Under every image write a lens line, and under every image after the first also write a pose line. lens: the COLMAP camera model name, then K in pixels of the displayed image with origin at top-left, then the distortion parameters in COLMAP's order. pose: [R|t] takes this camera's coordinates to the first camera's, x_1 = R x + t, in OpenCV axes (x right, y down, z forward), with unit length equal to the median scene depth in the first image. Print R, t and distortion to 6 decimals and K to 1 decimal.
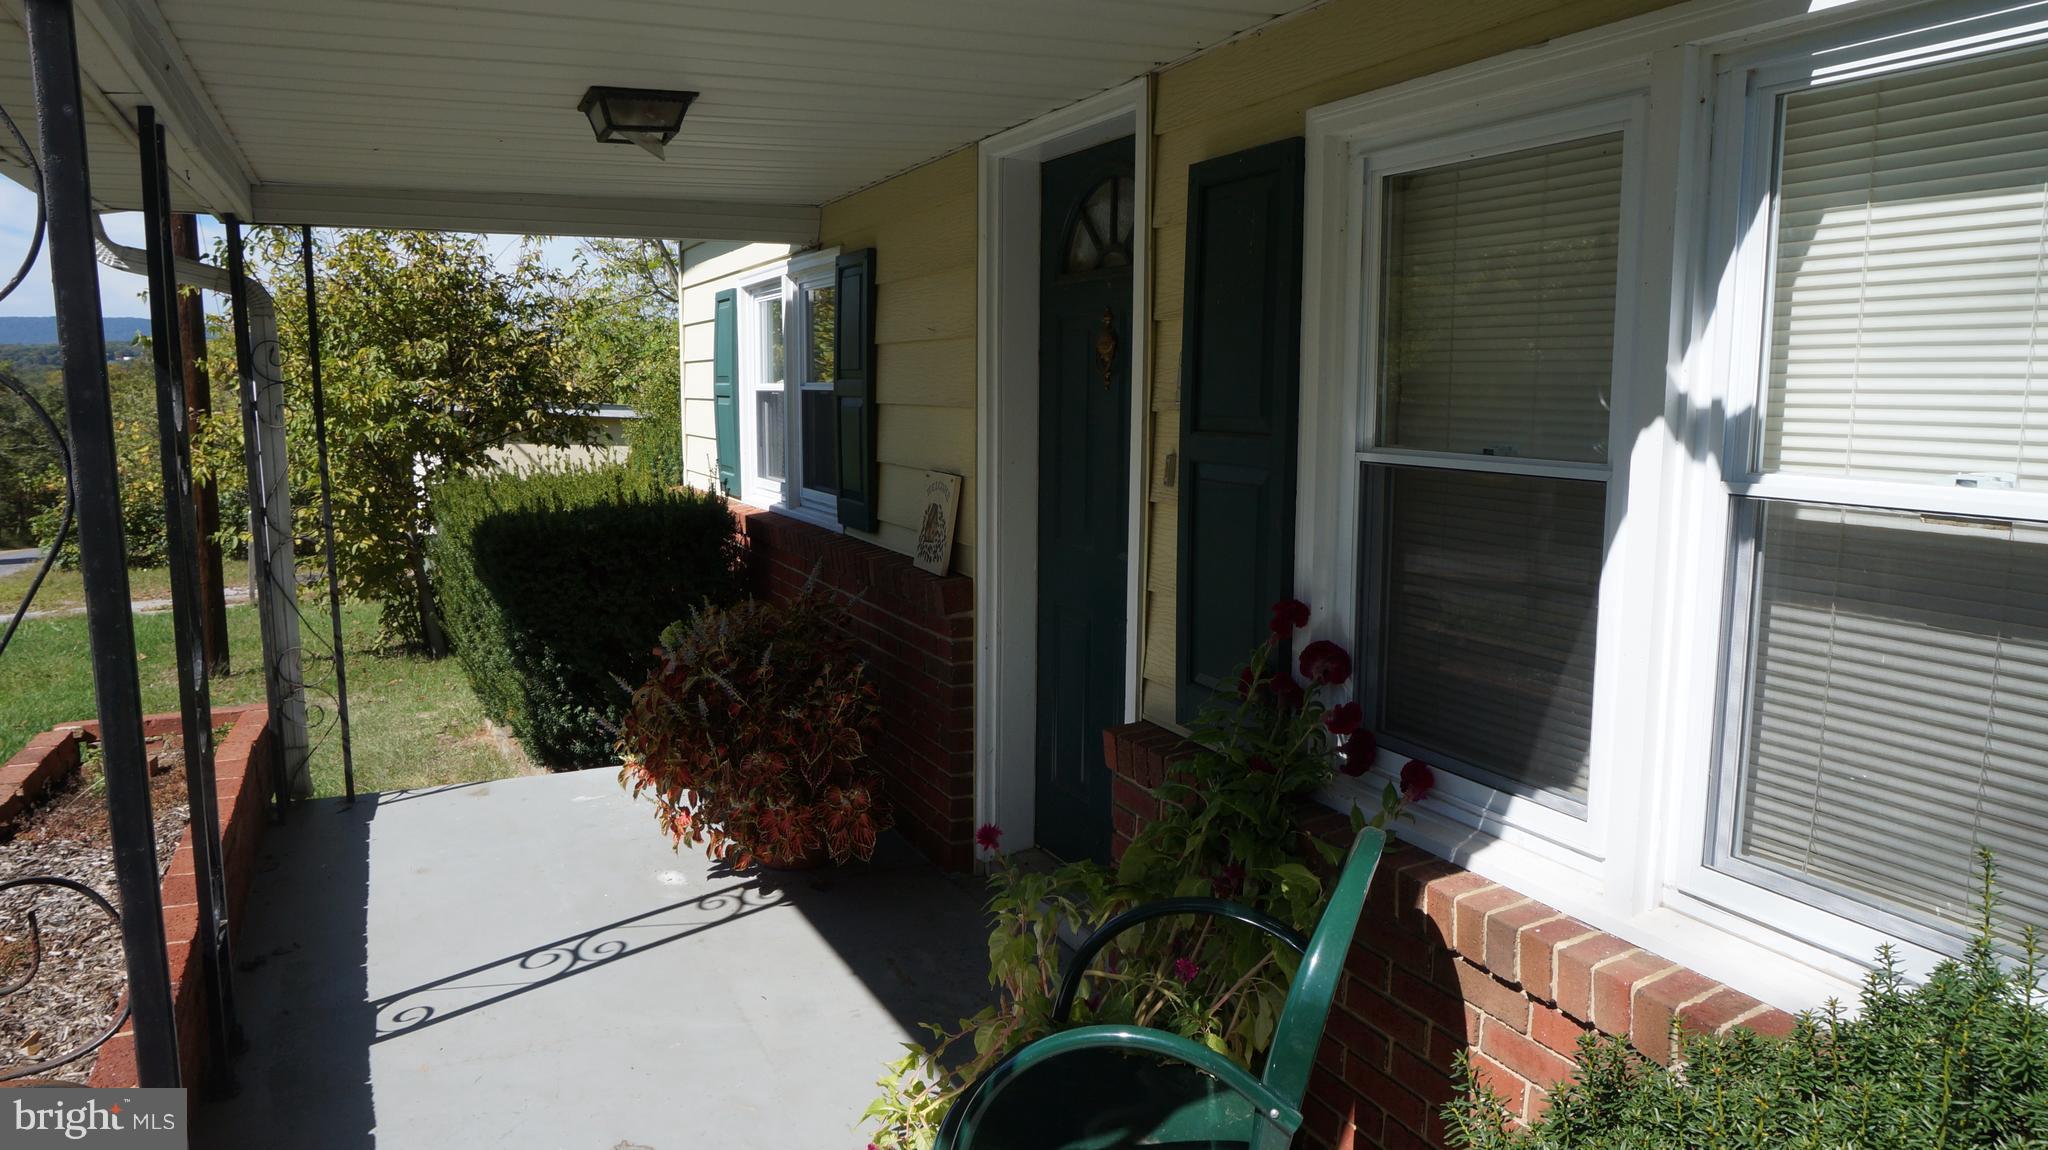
lens RADIAL K [[1381.6, 0, 1024.0], [0, 1381.6, 575.0], [0, 0, 1]] dist [-0.077963, 0.042570]
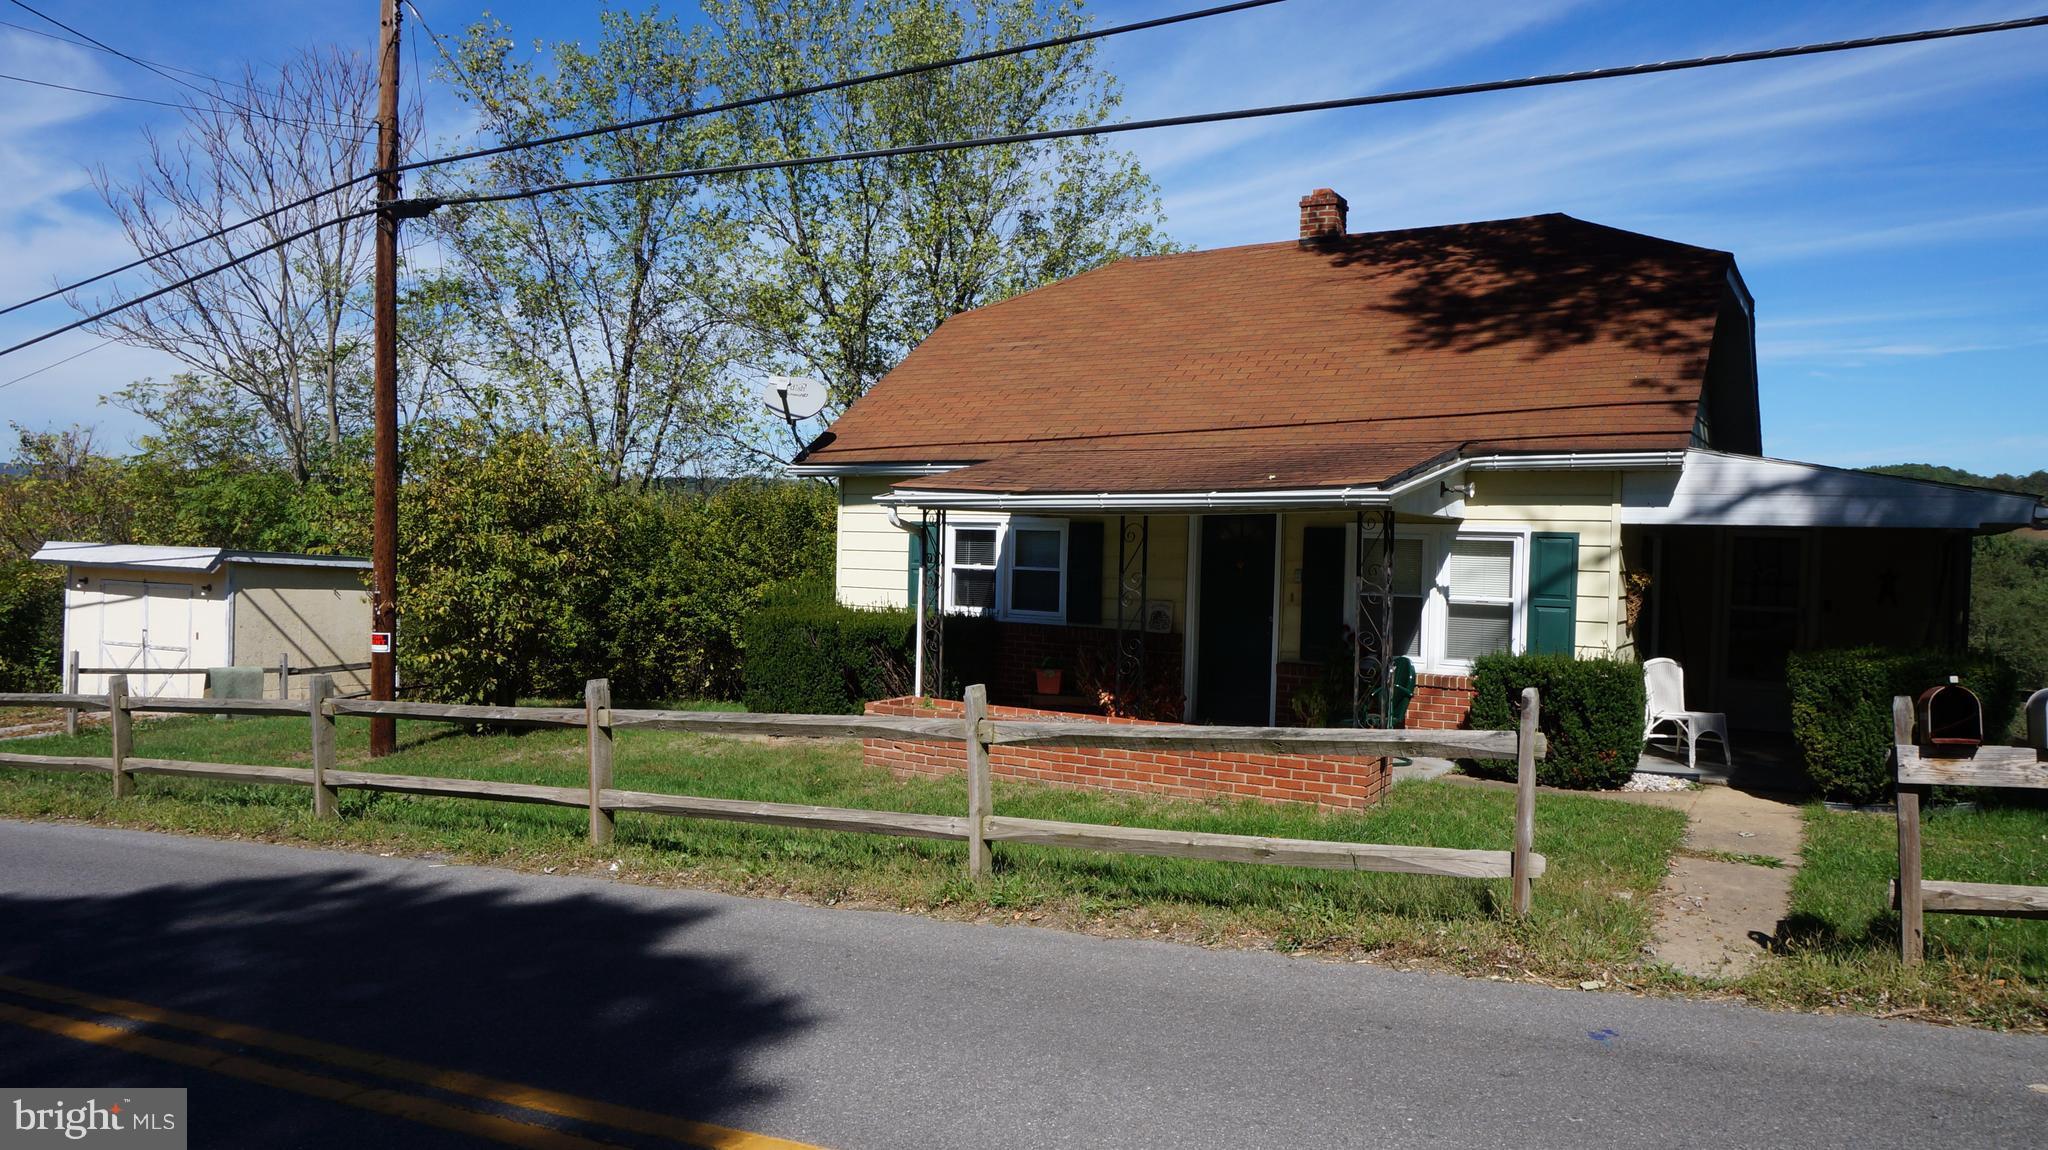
lens RADIAL K [[1381.6, 0, 1024.0], [0, 1381.6, 575.0], [0, 0, 1]] dist [-0.077963, 0.042570]
pose [[0.847710, -0.001285, 0.530459, -3.239064], [0.053752, 0.995058, -0.083490, 0.184848], [-0.527730, 0.099288, 0.843589, -2.418540]]
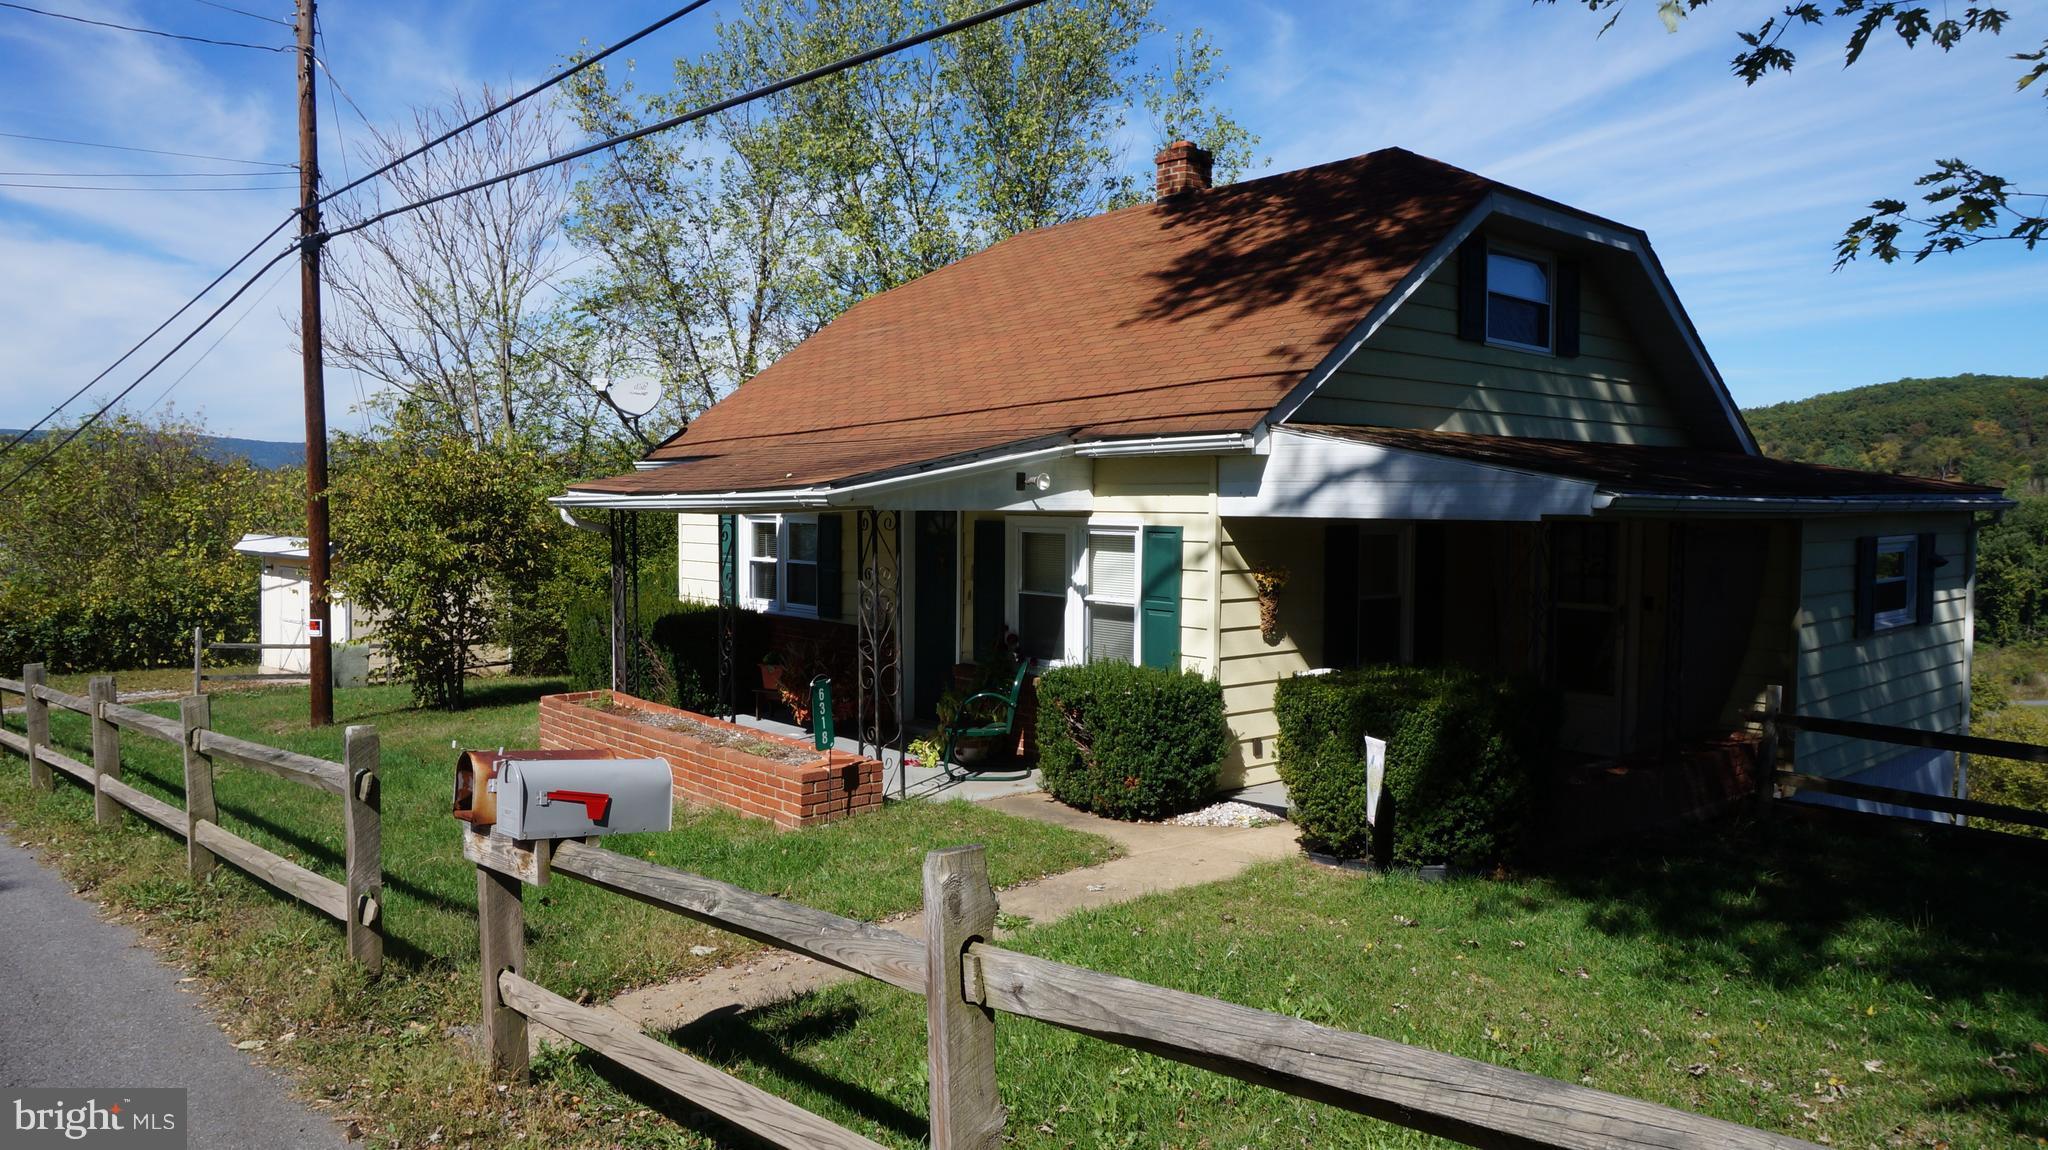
lens RADIAL K [[1381.6, 0, 1024.0], [0, 1381.6, 575.0], [0, 0, 1]] dist [-0.077963, 0.042570]
pose [[0.962550, -0.014383, 0.270723, -0.939095], [0.035698, 0.996621, -0.073973, 0.188673], [-0.268744, 0.080867, 0.959811, -3.270180]]
